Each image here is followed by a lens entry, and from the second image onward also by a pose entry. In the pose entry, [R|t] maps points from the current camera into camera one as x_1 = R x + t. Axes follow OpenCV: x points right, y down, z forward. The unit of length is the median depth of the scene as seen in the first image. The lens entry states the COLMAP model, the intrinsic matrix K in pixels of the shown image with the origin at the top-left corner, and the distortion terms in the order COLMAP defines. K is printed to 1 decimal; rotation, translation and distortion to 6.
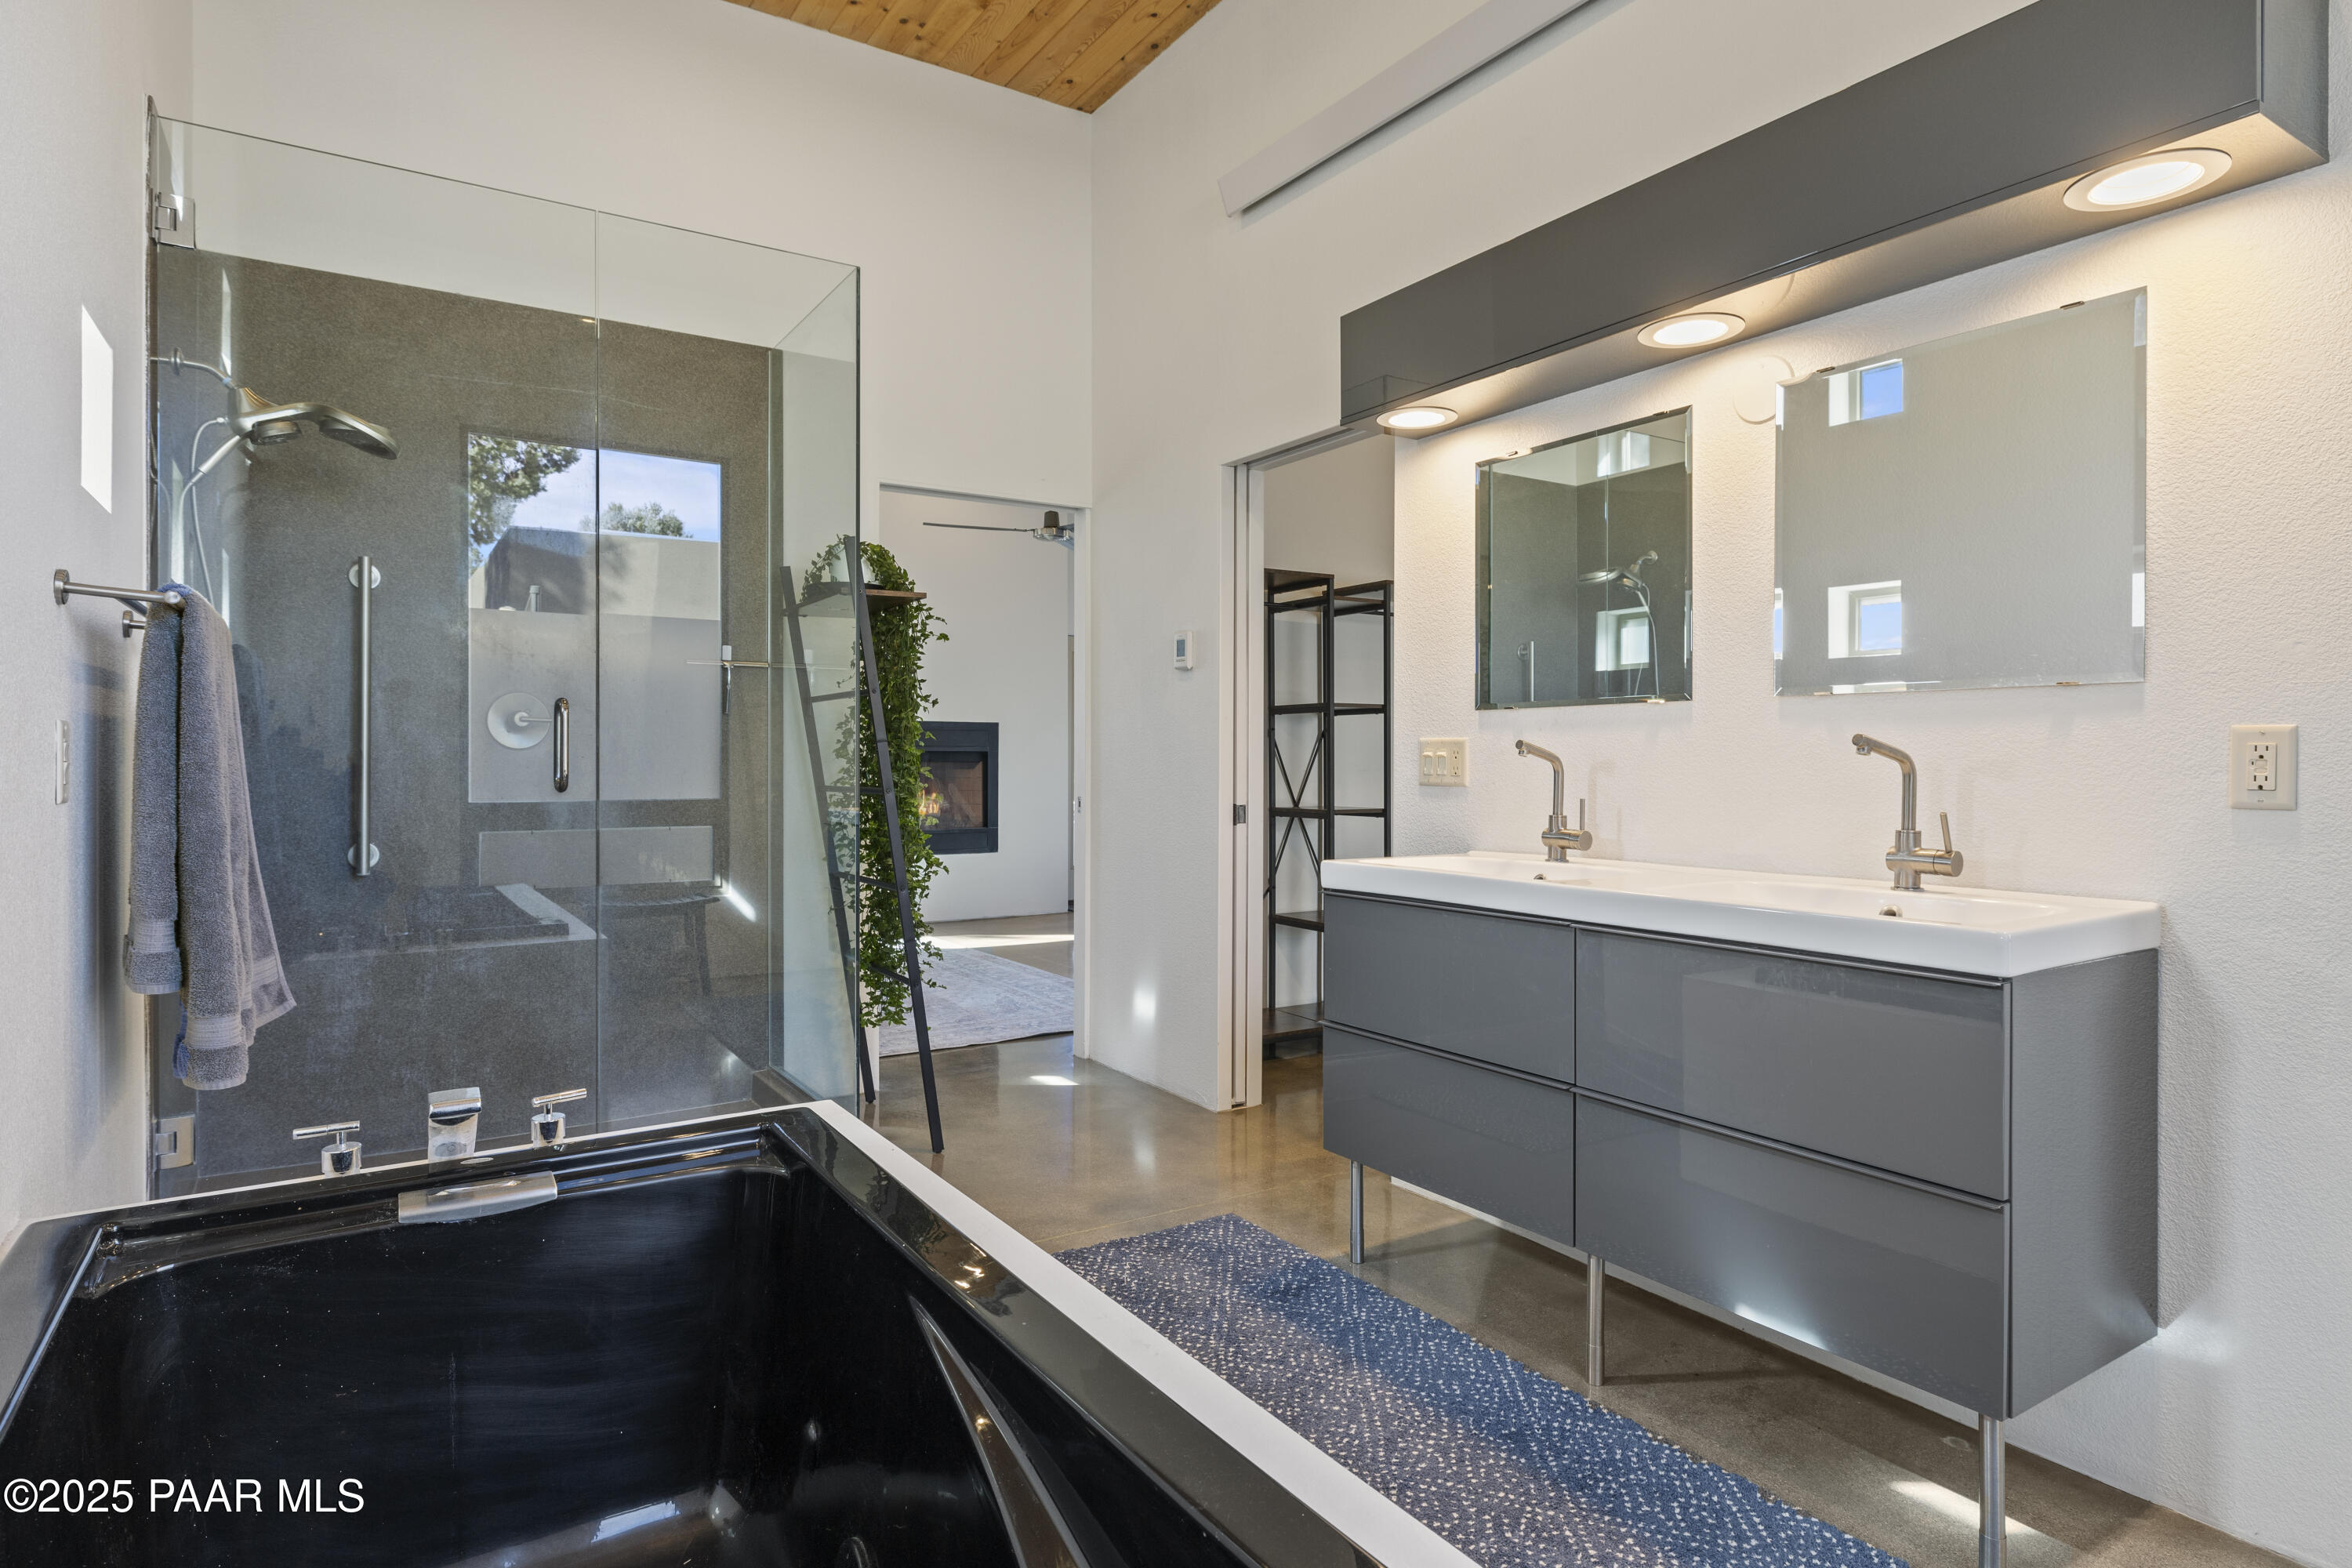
lens RADIAL K [[1289.4, 0, 1173.5], [0, 1289.4, 766.2], [0, 0, 1]] dist [-0.003782, 0.002265]
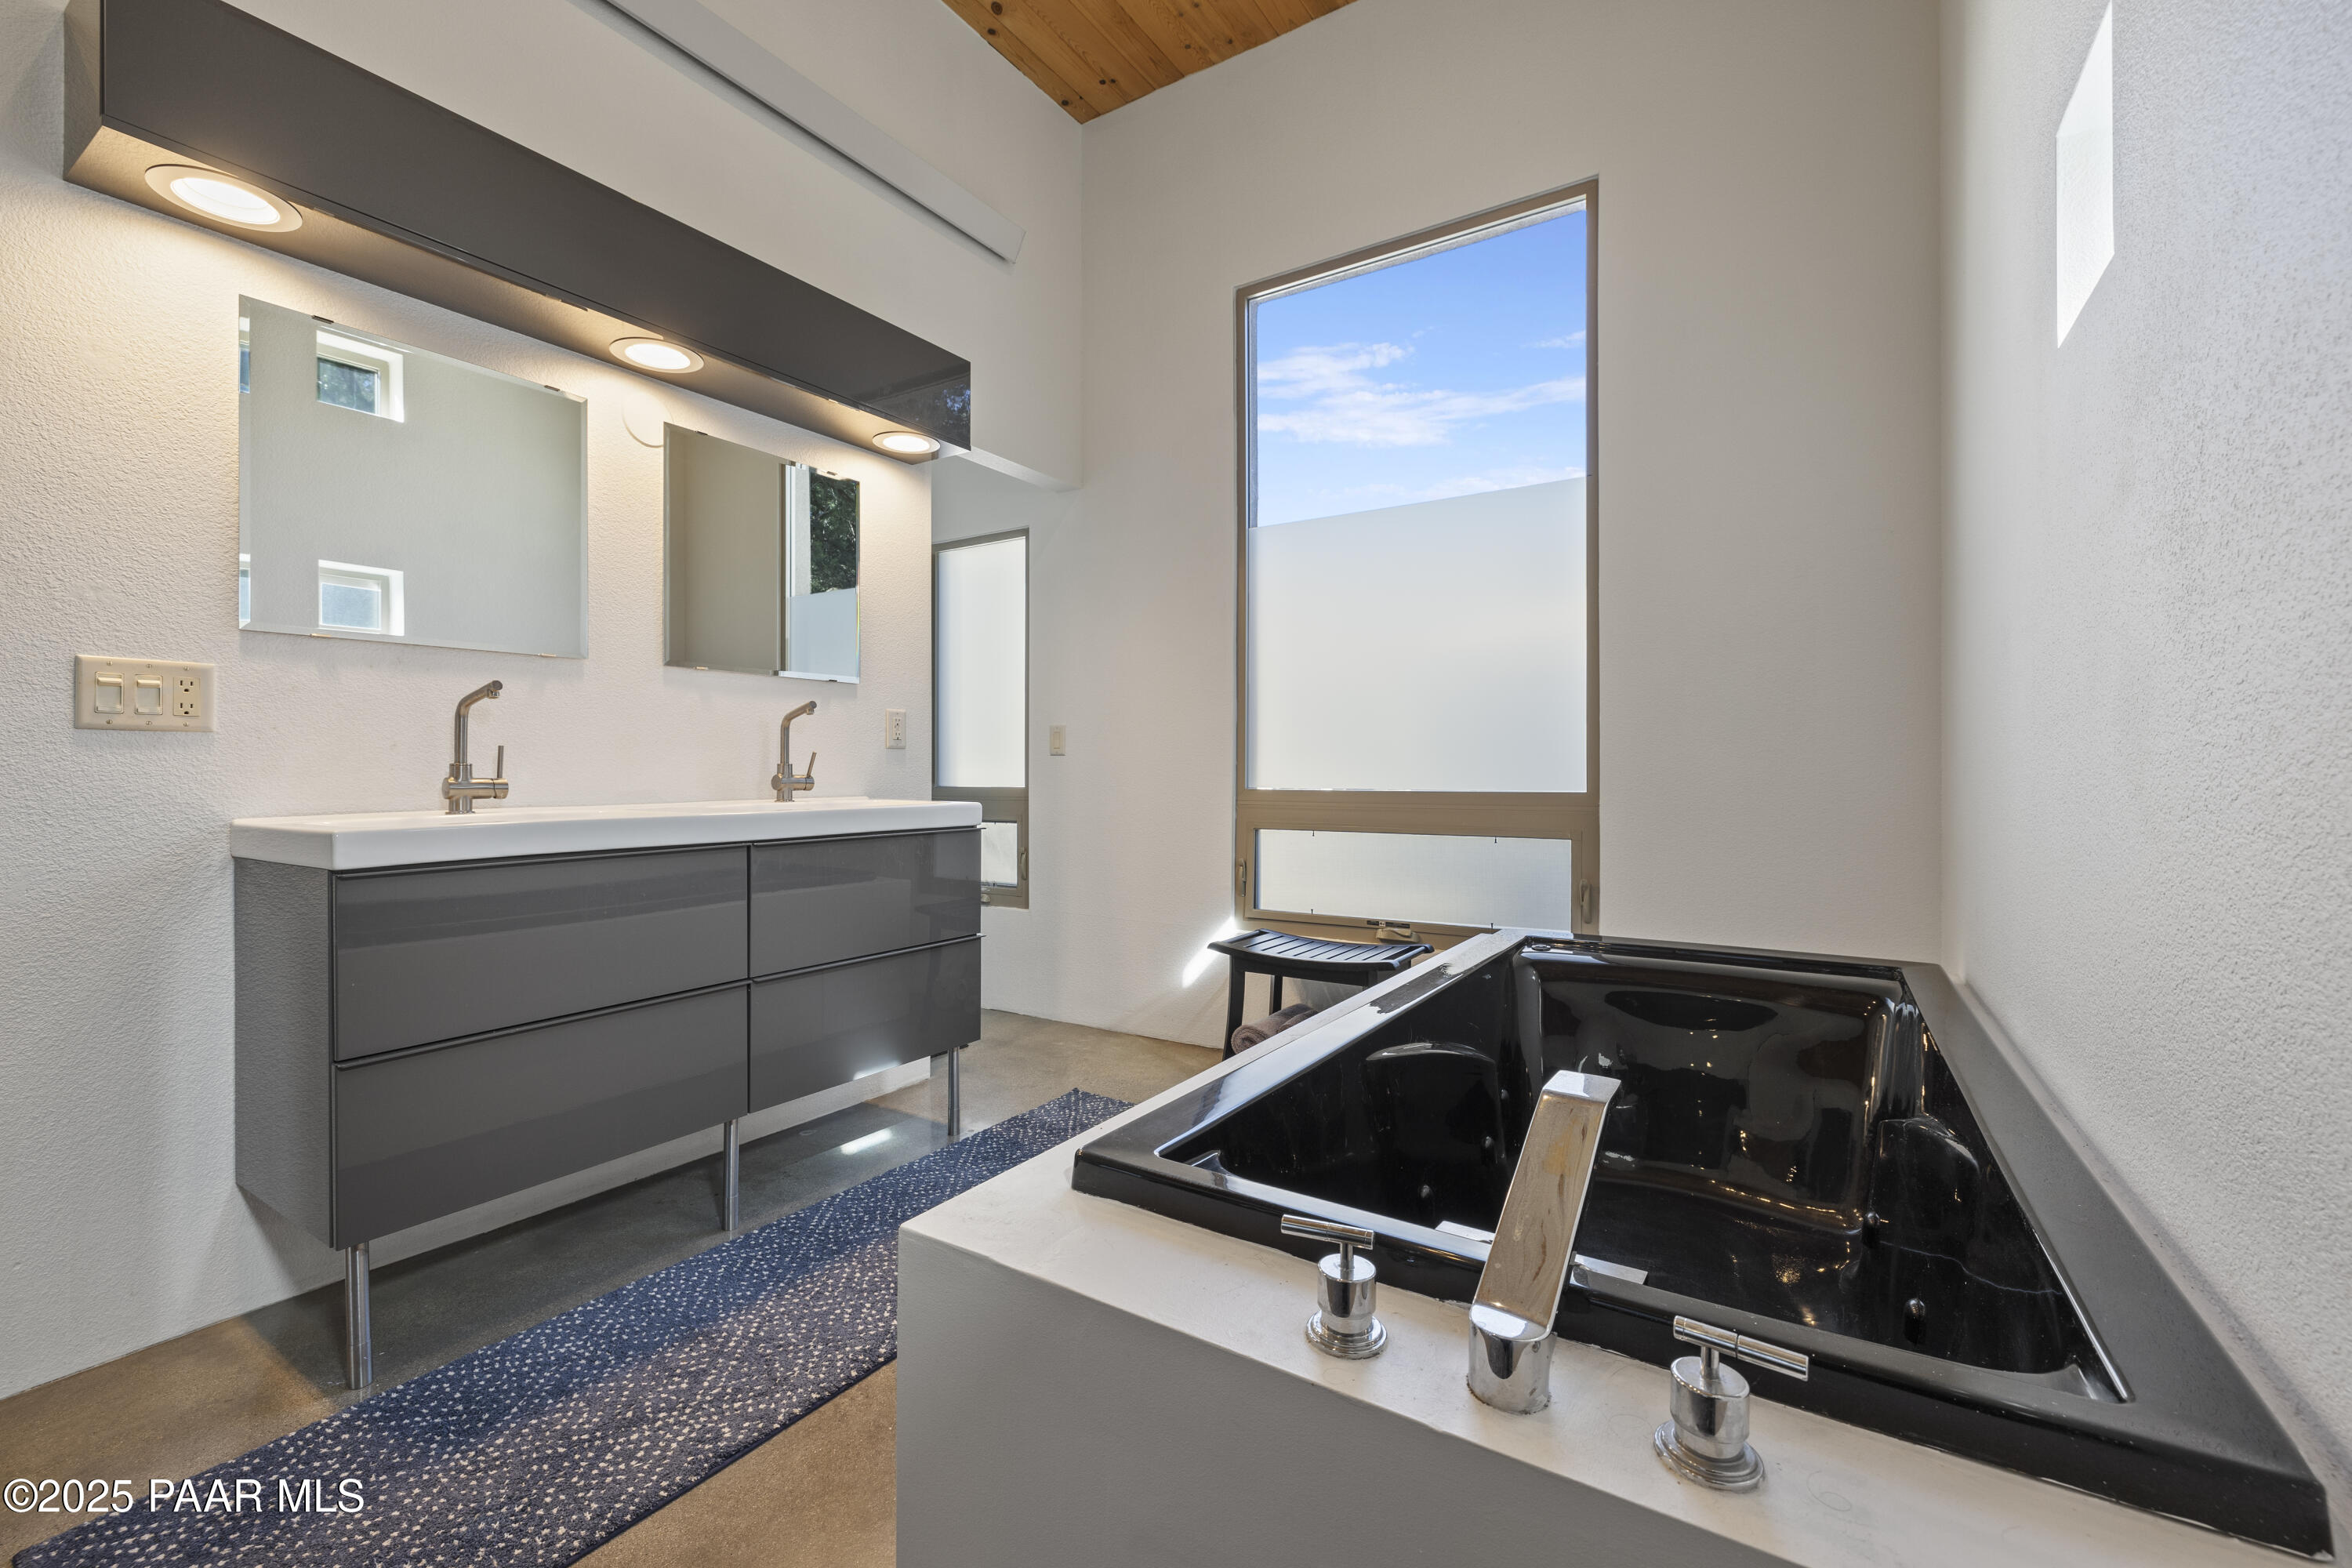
lens RADIAL K [[984.9, 0, 1171.2], [0, 984.9, 768.1], [0, 0, 1]] dist [-0.000372, -0.001248]
pose [[-0.422276, 0.003656, 0.906460, -0.650900], [0.010587, 0.999944, 0.000899, 0.054239], [-0.906406, 0.009976, -0.422291, 0.978224]]
